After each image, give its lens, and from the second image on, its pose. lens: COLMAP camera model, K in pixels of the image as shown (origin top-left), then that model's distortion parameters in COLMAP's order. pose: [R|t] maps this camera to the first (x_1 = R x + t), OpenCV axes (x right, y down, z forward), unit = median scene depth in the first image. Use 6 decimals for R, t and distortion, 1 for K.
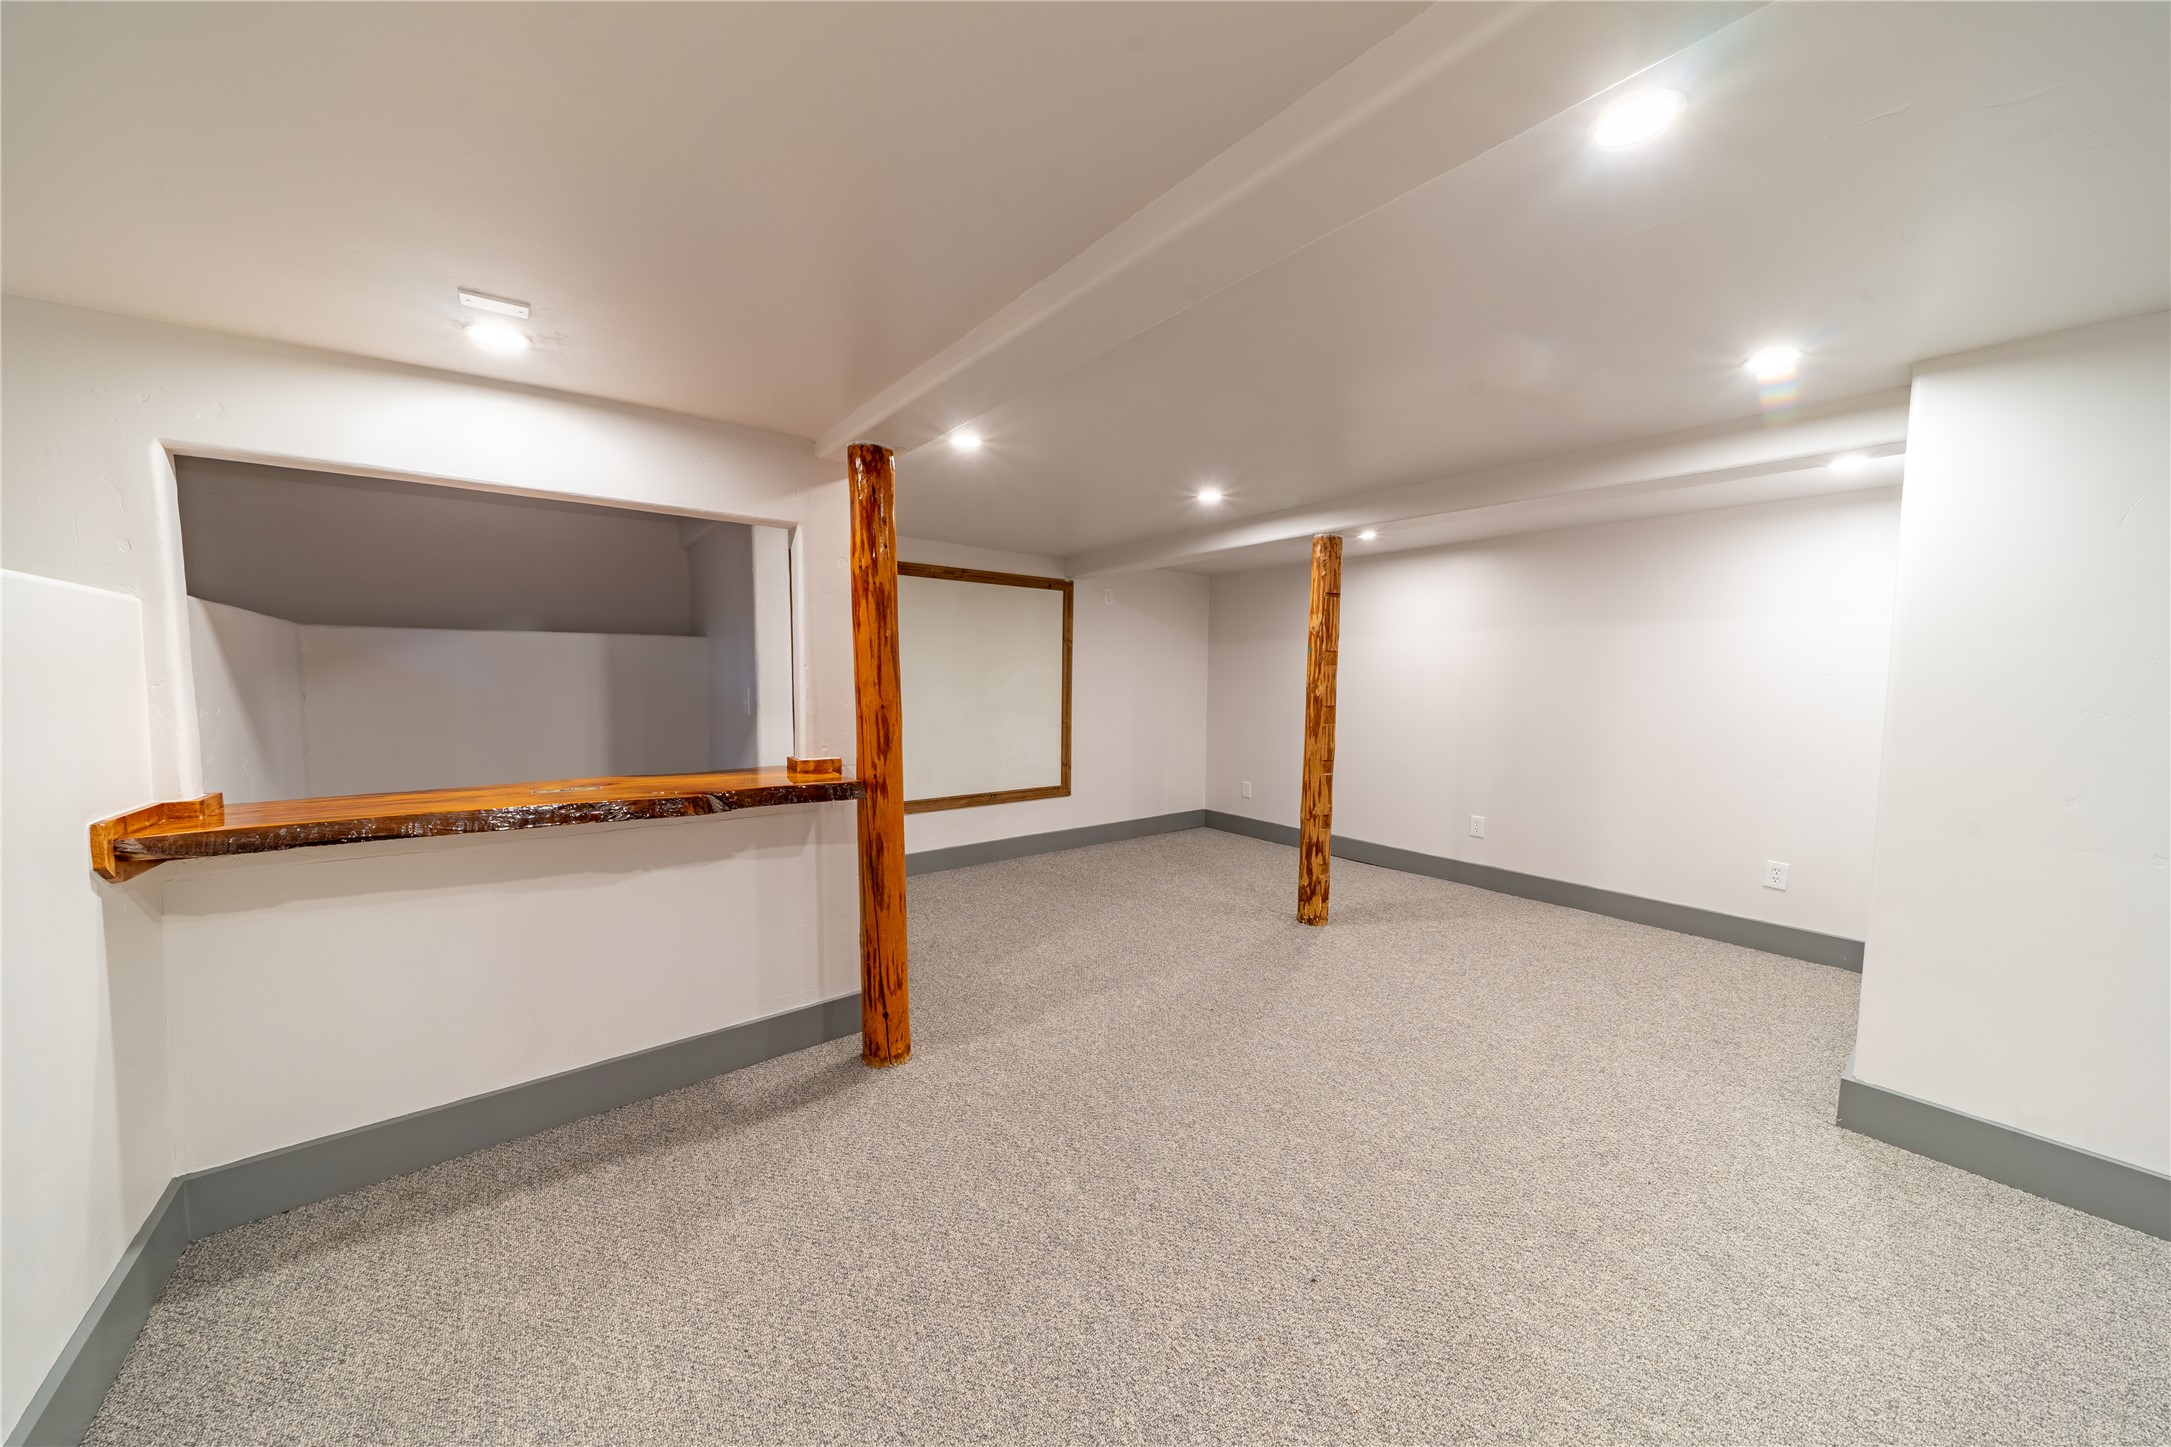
lens RADIAL K [[744.0, 0, 1085.5], [0, 744.0, 723.5], [0, 0, 1]] dist [-0.000618, -0.000007]
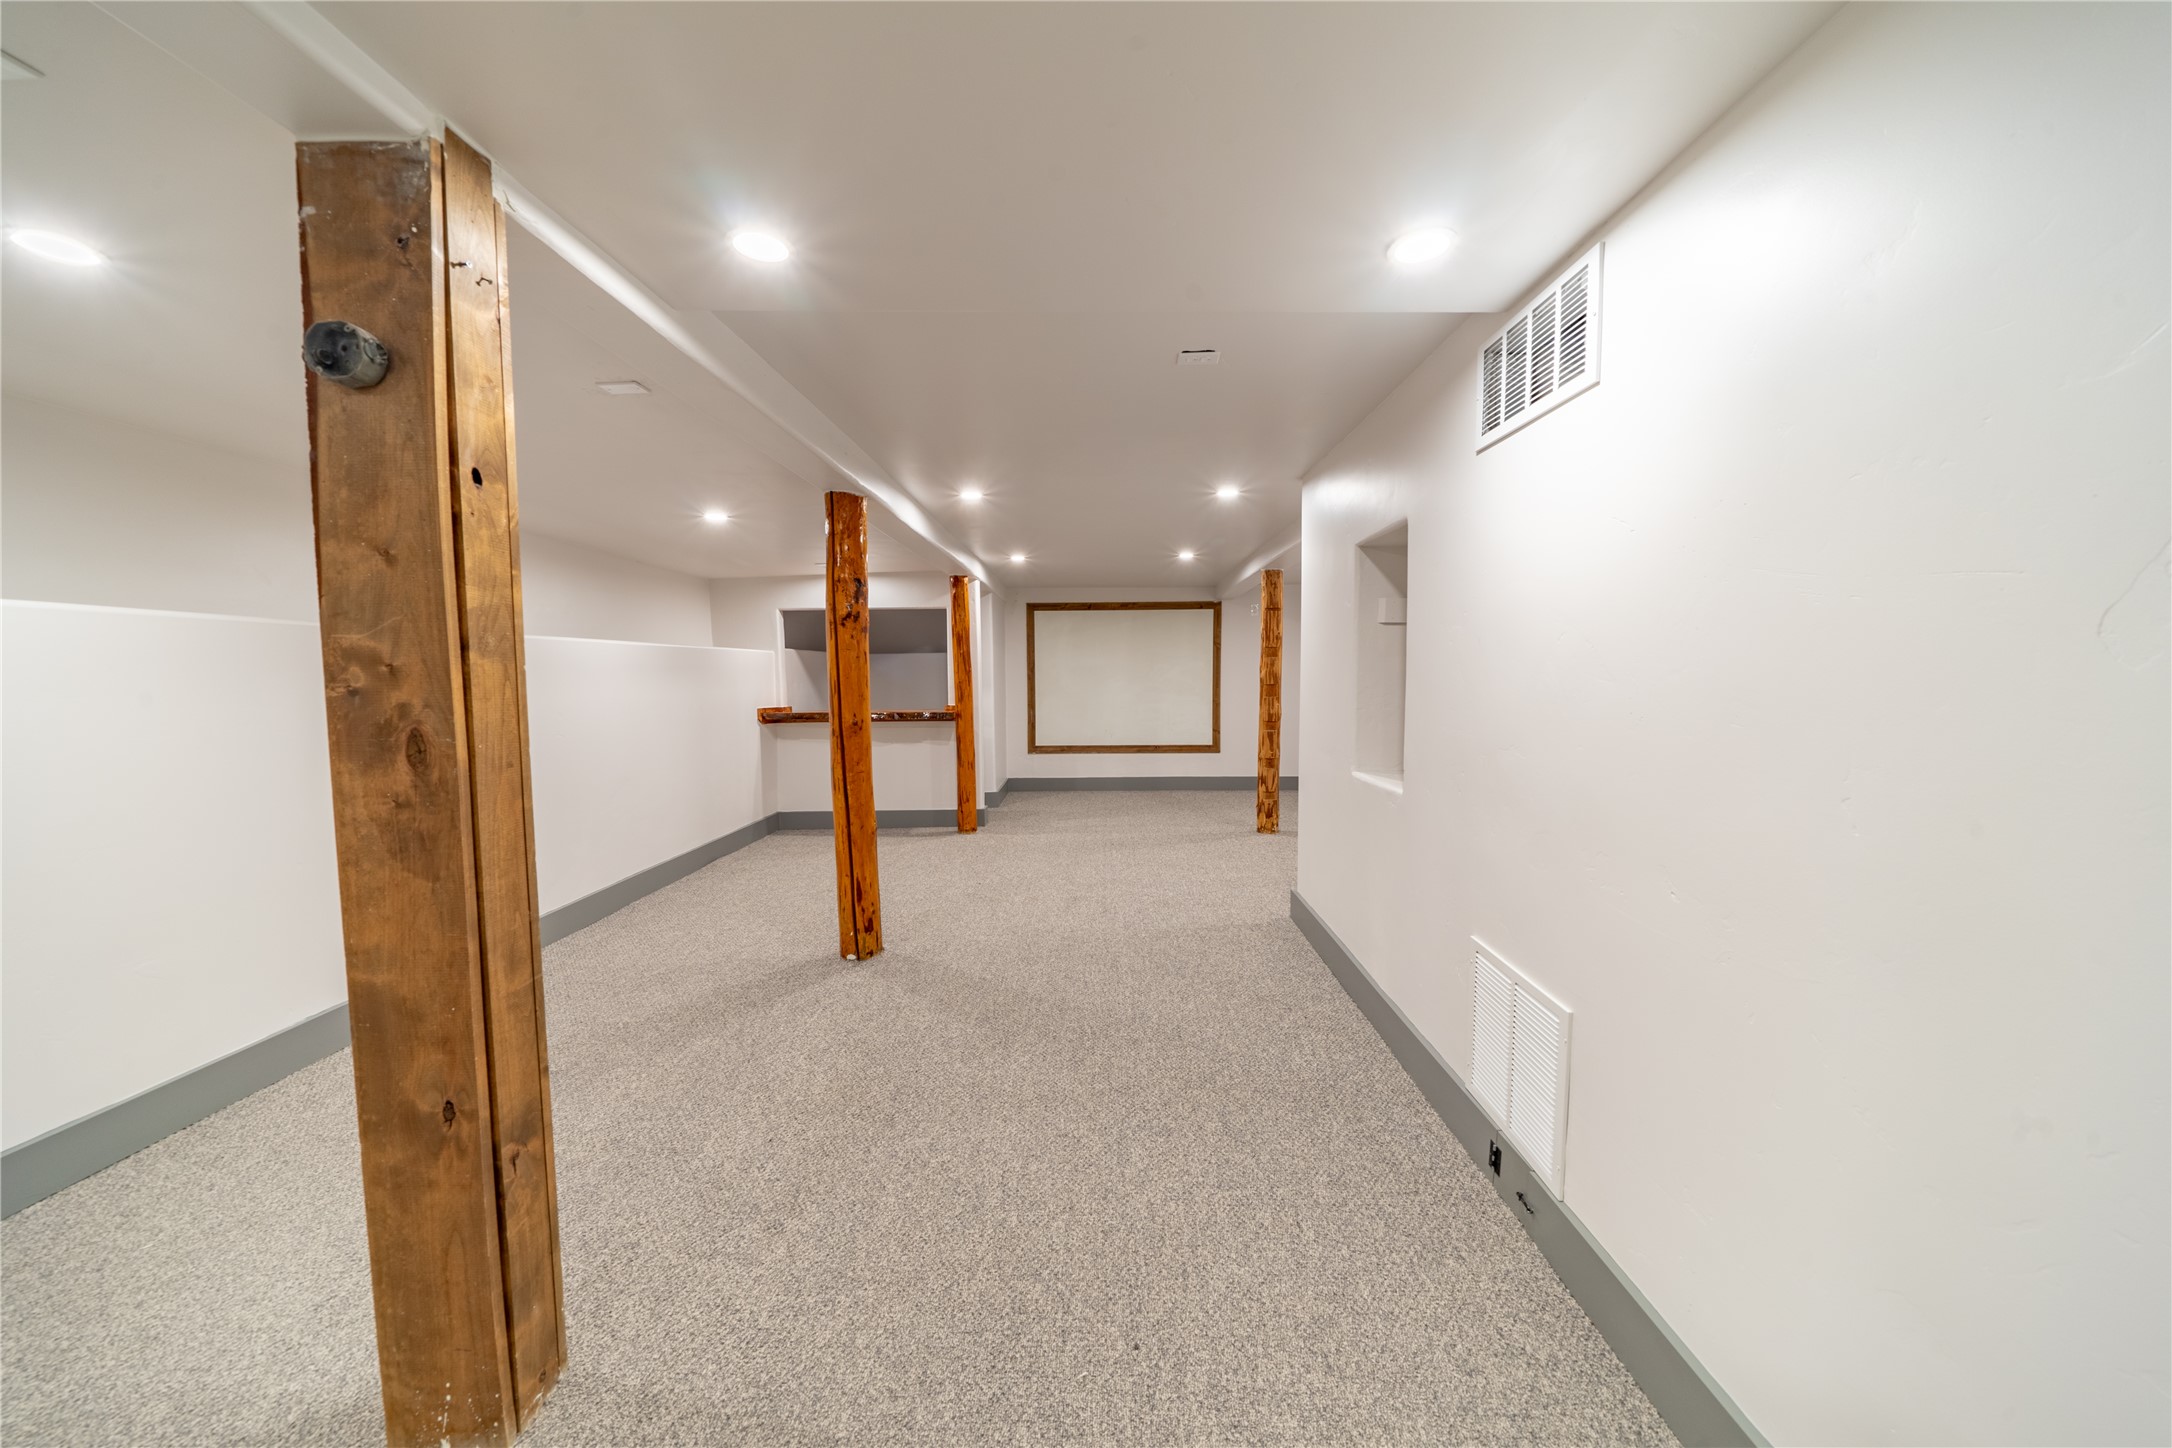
lens RADIAL K [[745.7, 0, 1086.0], [0, 745.7, 724.0], [0, 0, 1]] dist [-0.001414, 0.000583]
pose [[0.759134, 0.032707, -0.650112, 0.738652], [-0.029758, 0.999436, 0.015533, 0.029016], [0.650253, 0.007555, 0.759680, -0.256750]]
